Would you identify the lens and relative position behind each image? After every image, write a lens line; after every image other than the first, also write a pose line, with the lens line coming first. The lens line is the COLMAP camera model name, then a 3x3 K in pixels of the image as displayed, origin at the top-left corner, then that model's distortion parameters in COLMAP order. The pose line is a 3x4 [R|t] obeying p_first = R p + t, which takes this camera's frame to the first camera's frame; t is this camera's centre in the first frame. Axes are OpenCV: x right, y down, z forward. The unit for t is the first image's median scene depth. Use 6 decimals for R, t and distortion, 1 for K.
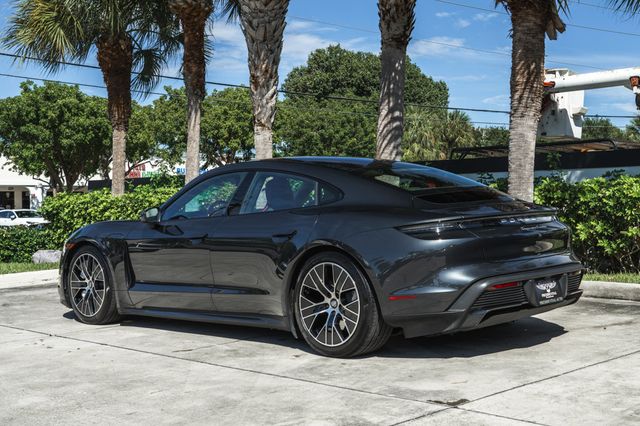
lens RADIAL K [[862.4, 0, 330.5], [0, 862.4, 213.8], [0, 0, 1]] dist [0.012894, 0.014011]
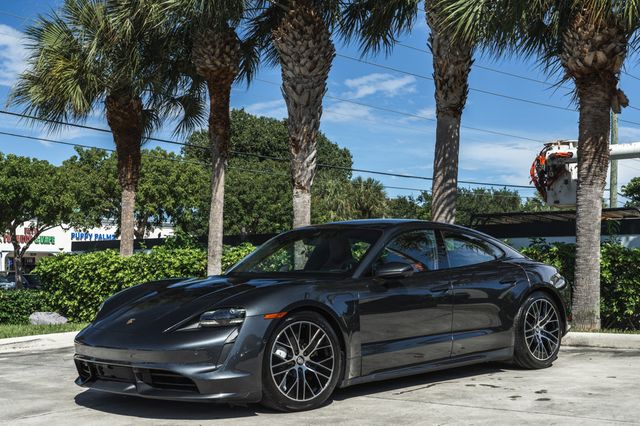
lens RADIAL K [[891.8, 0, 321.4], [0, 891.8, 245.7], [0, 0, 1]] dist [0.021420, 0.040493]
pose [[0.994112, 0.013612, 0.107500, -0.136356], [-0.009080, 0.999054, -0.042531, 0.007861], [-0.107978, 0.041304, 0.993295, -0.034740]]
